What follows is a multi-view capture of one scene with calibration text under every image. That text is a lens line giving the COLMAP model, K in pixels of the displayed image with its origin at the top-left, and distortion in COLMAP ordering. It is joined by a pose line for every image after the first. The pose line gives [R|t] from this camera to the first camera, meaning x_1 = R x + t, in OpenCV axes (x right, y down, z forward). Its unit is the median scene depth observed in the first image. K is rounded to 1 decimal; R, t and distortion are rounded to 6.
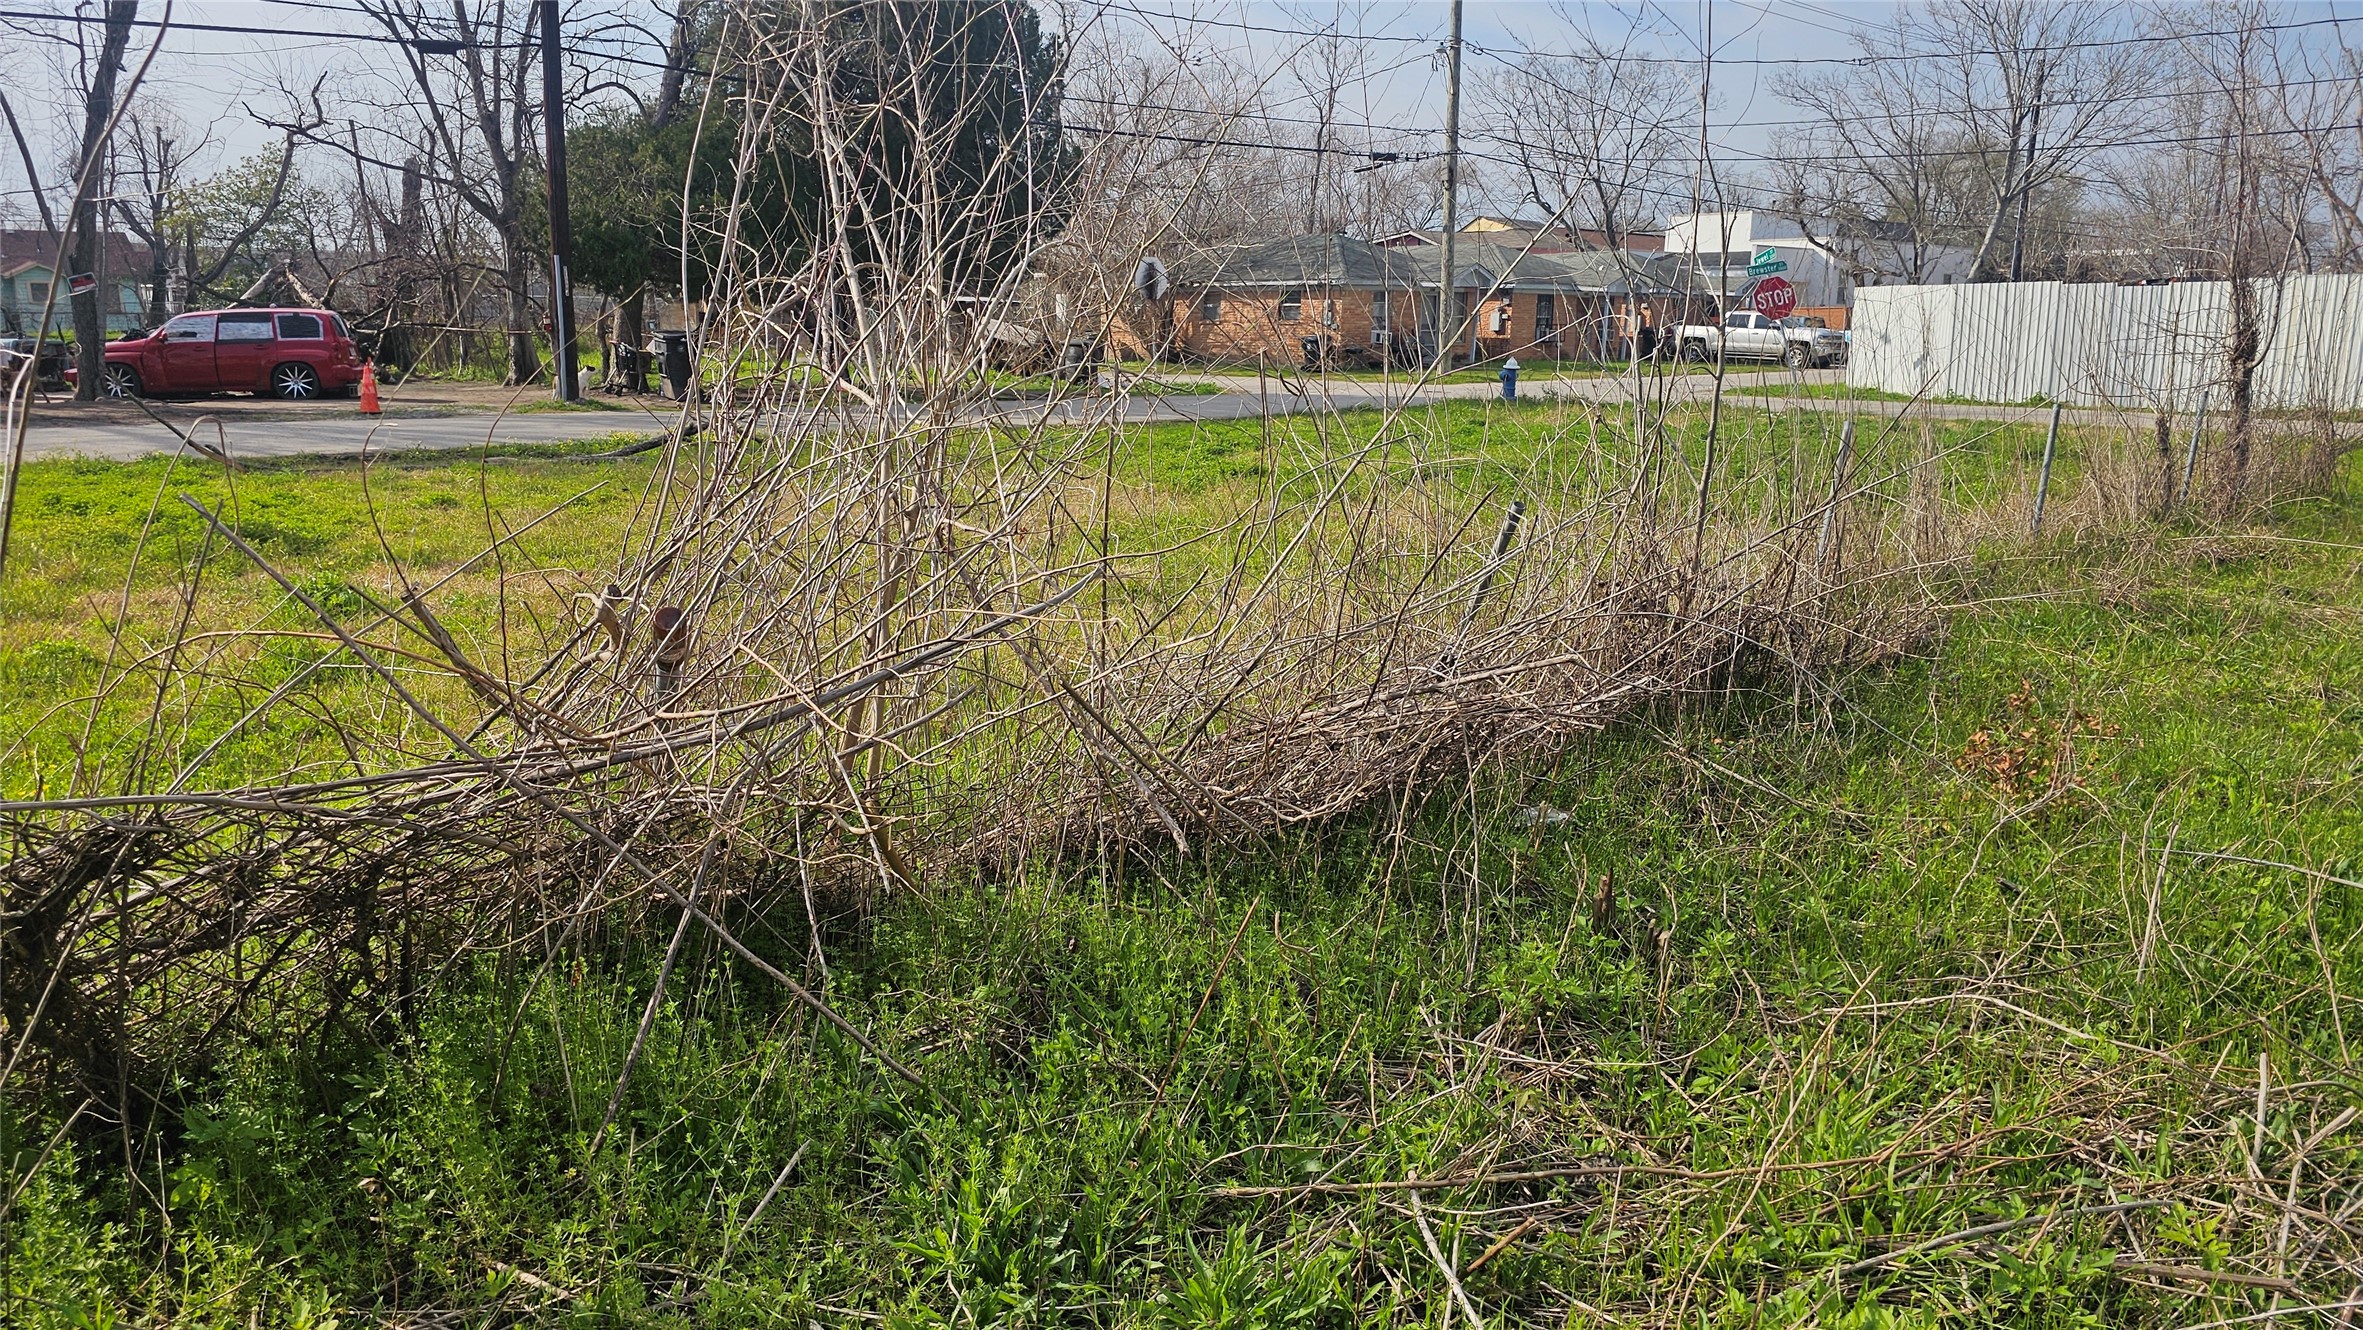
lens RADIAL K [[1569.0, 0, 1145.6], [0, 1569.0, 636.8], [0, 0, 1]] dist [0.055324, -0.052565]
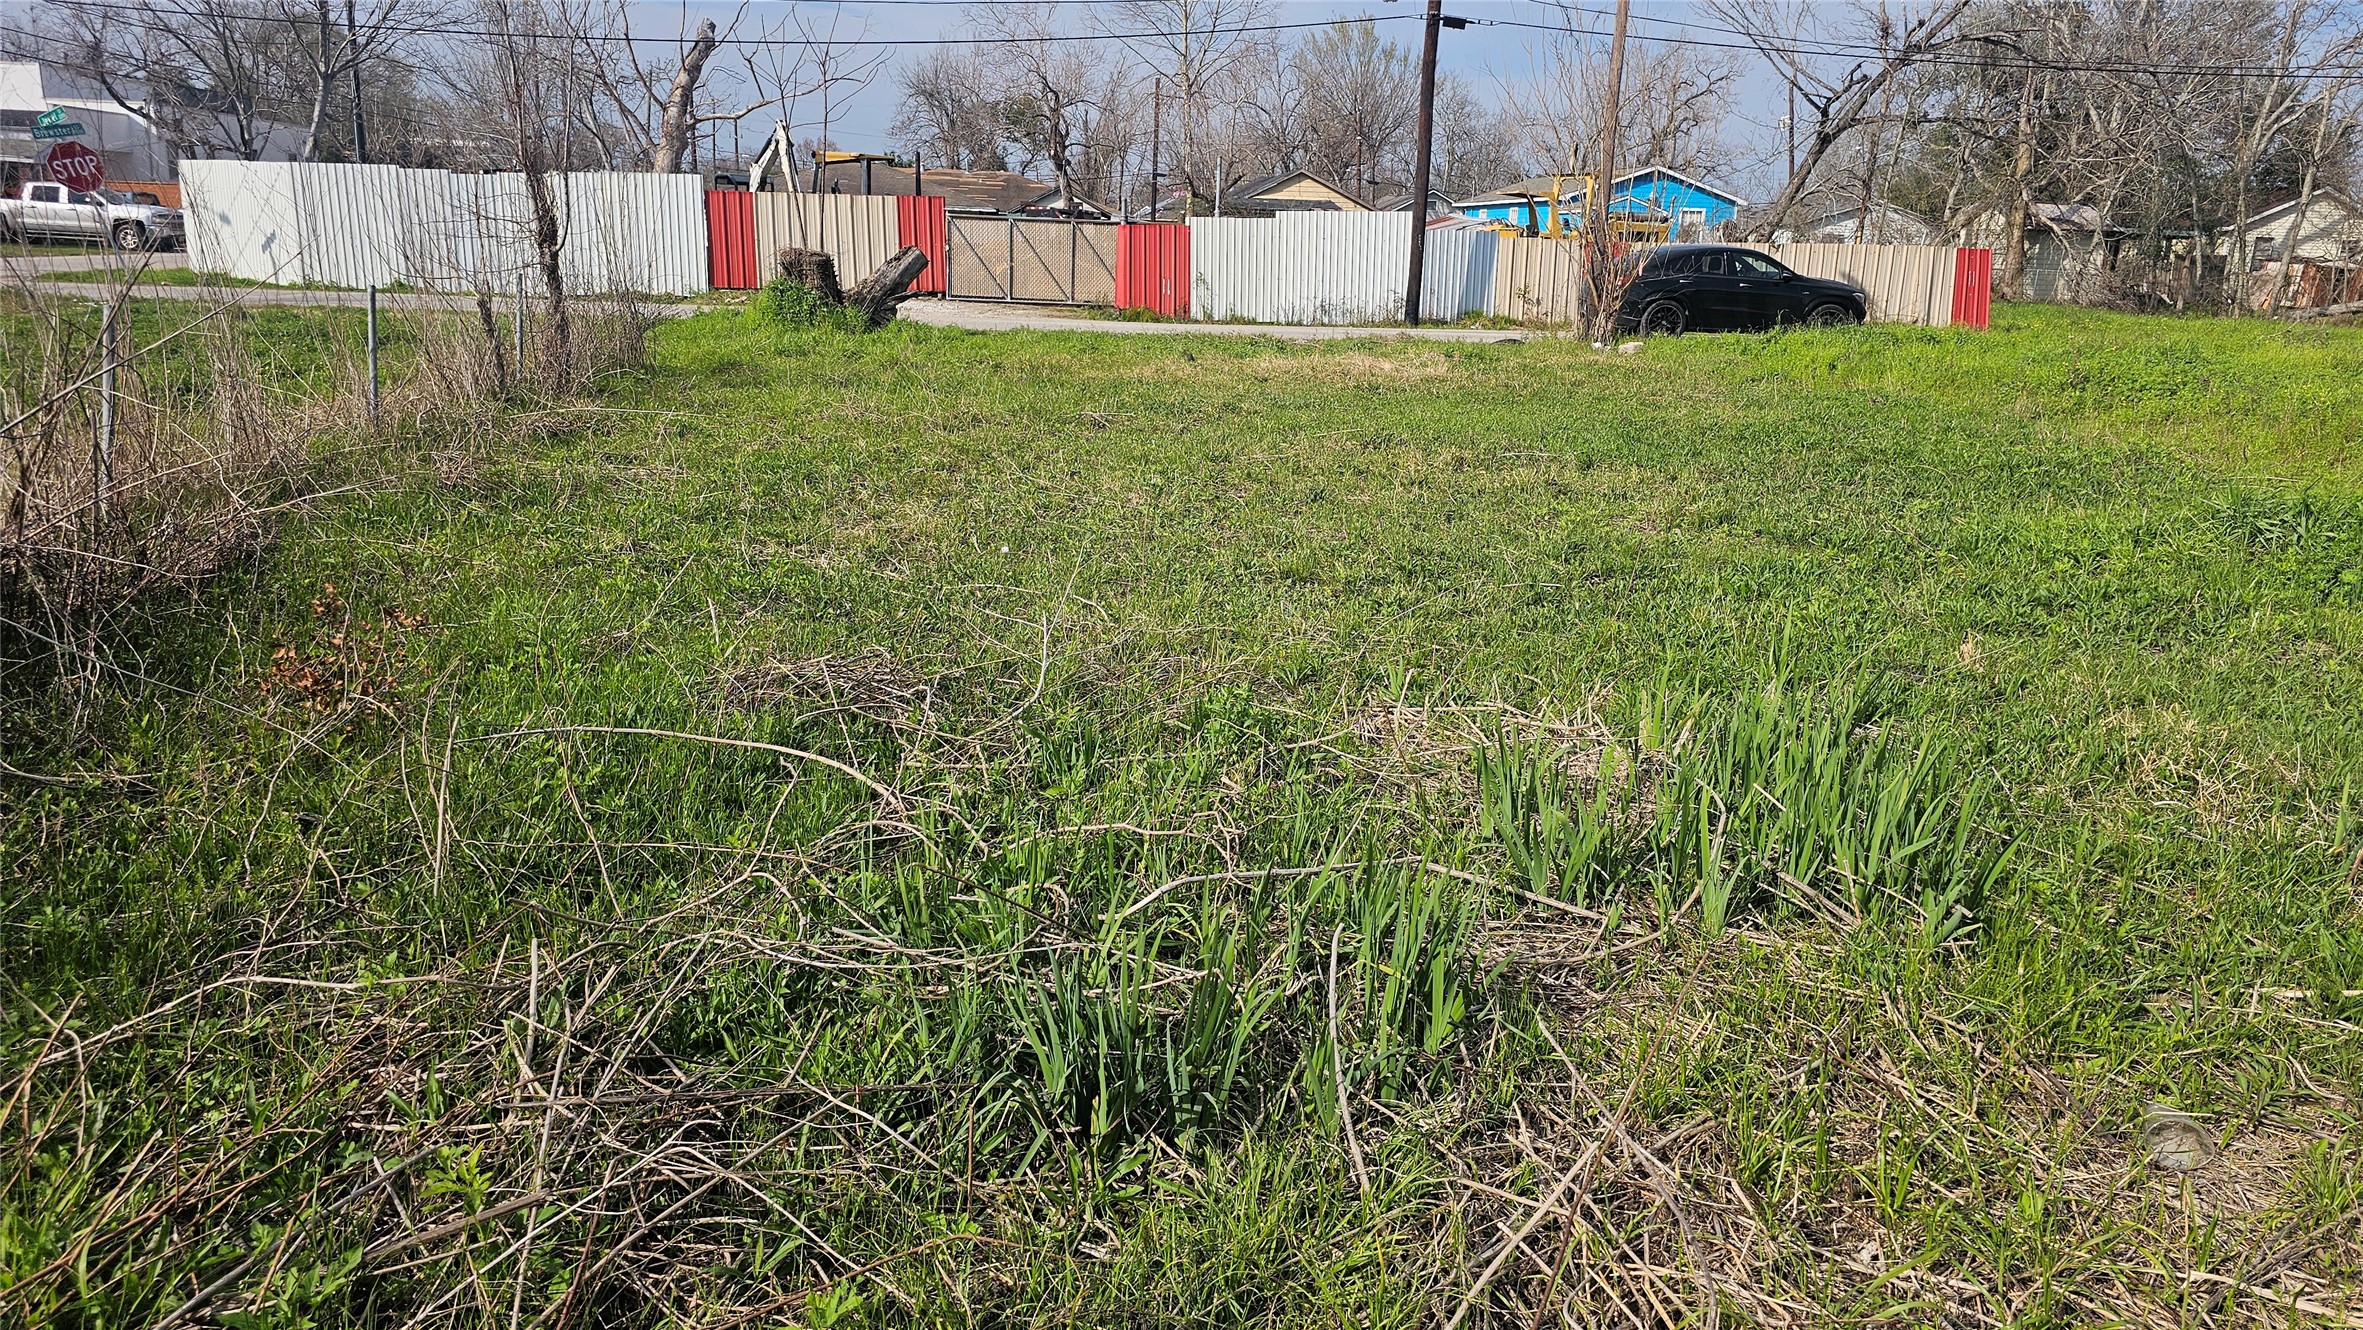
lens RADIAL K [[1569.0, 0, 1211.4], [0, 1569.0, 632.8], [0, 0, 1]] dist [0.055324, -0.052565]
pose [[0.573095, -0.185826, 0.798142, 0.044463], [0.132910, 0.982133, 0.133228, 0.000444], [-0.808639, 0.029729, 0.587554, 0.018841]]
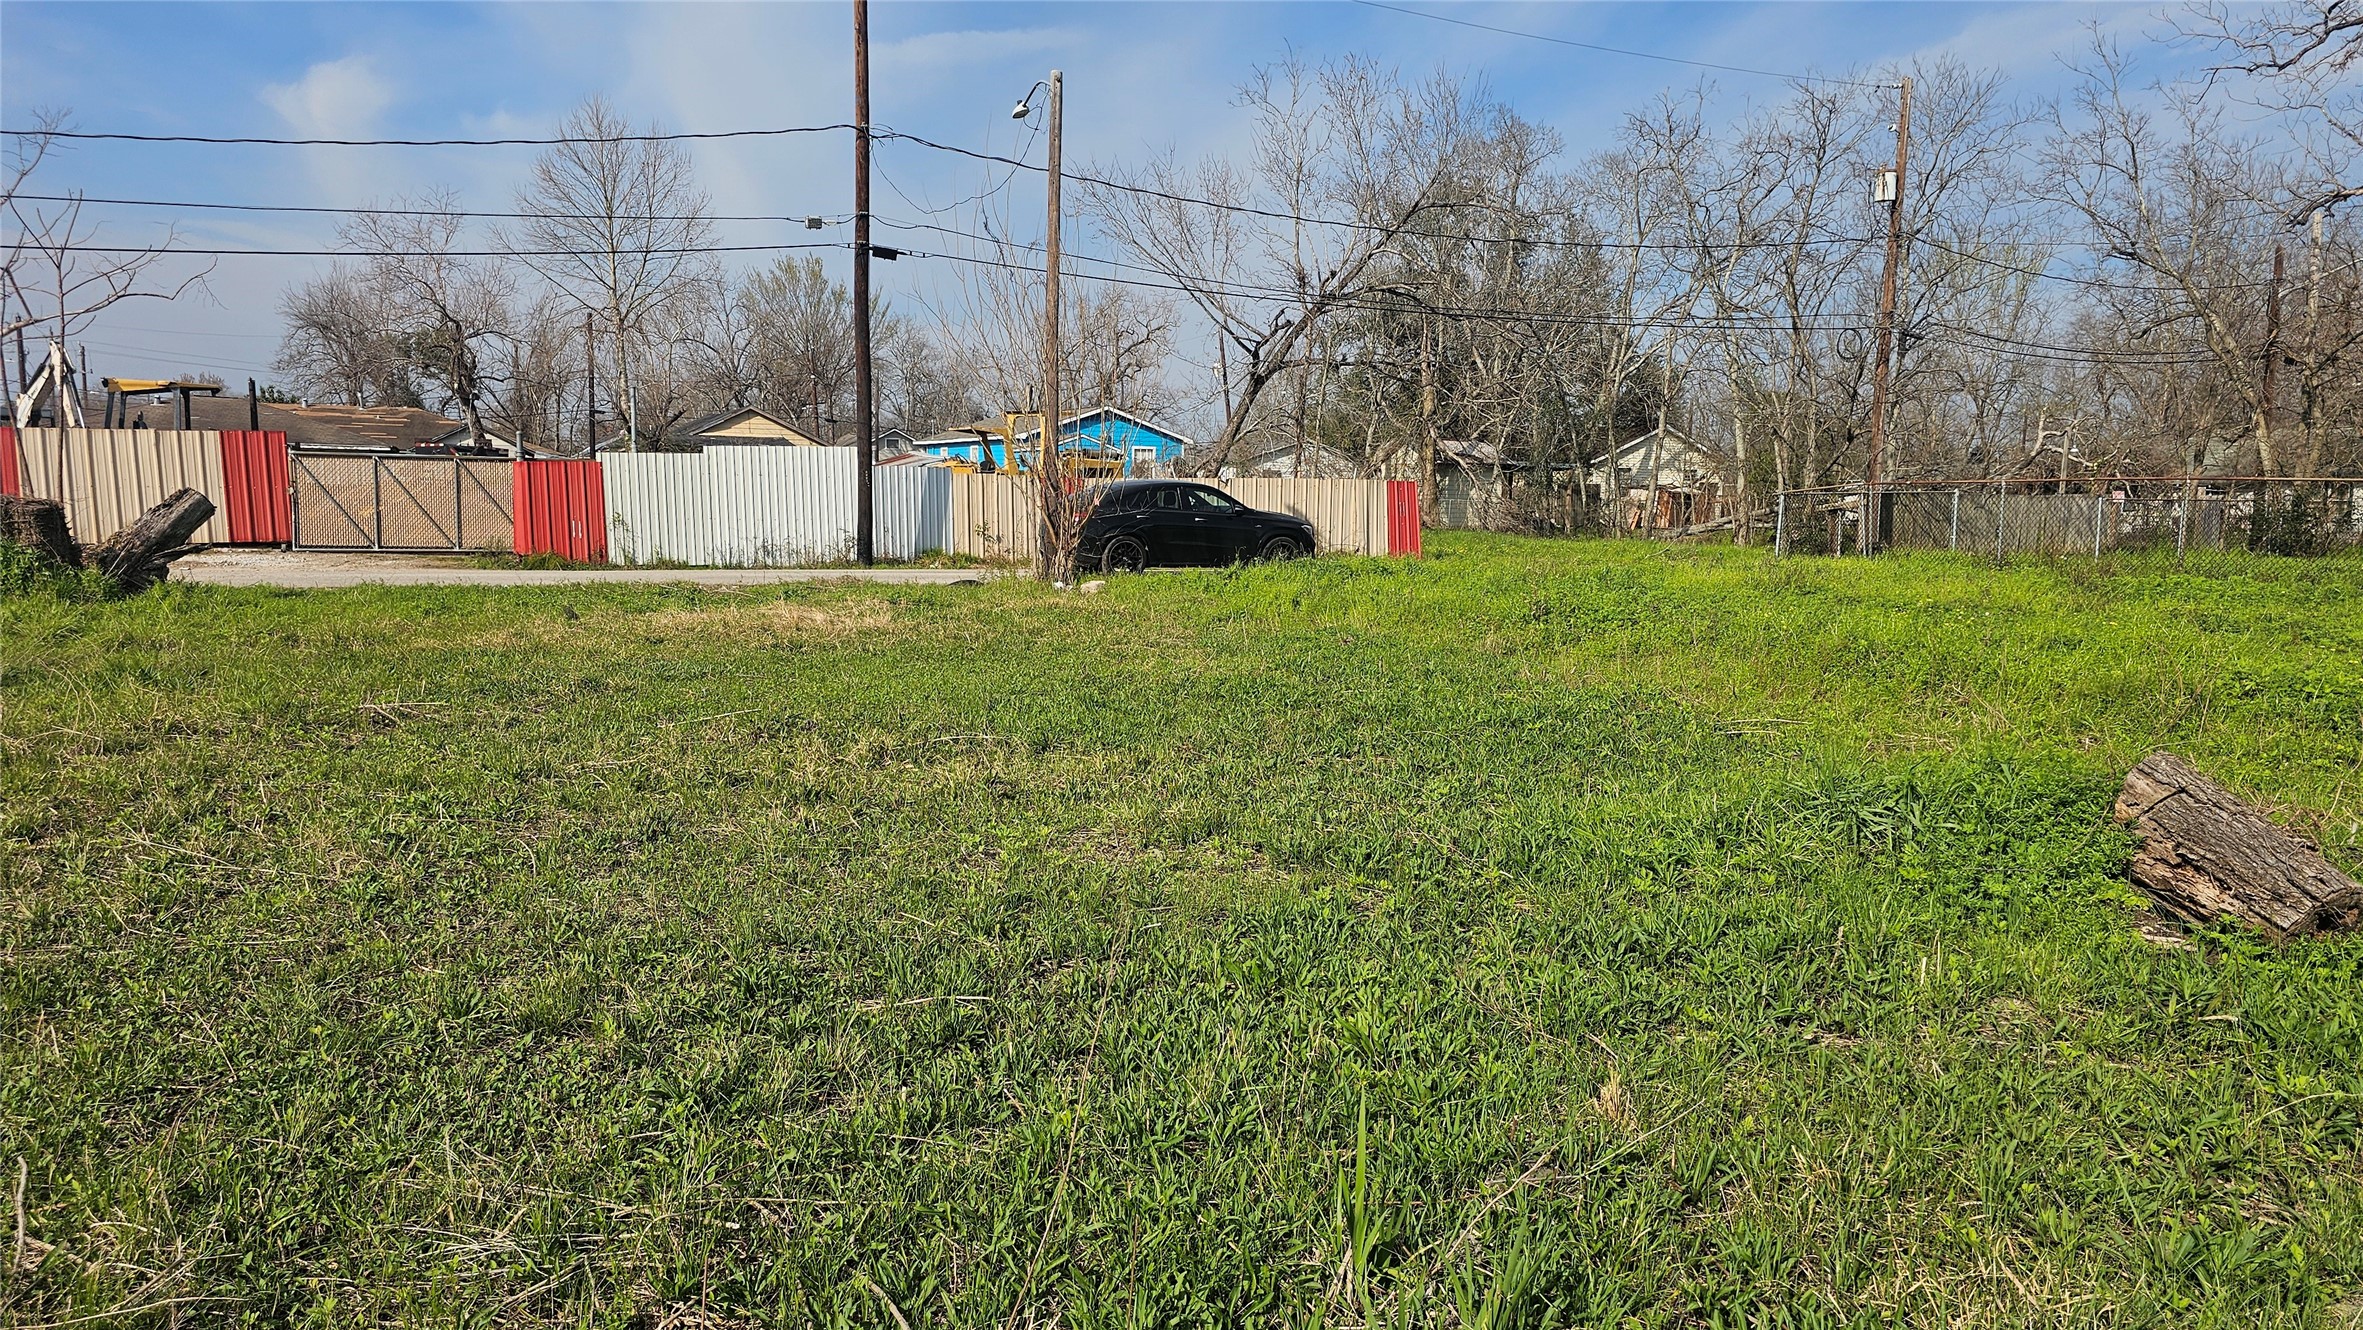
lens RADIAL K [[1569.0, 0, 1171.9], [0, 1569.0, 668.4], [0, 0, 1]] dist [0.055324, -0.052565]
pose [[0.302230, -0.107634, 0.947139, 0.250027], [0.171395, 0.983548, 0.057080, -0.010816], [-0.937700, 0.145083, 0.315706, 0.085403]]
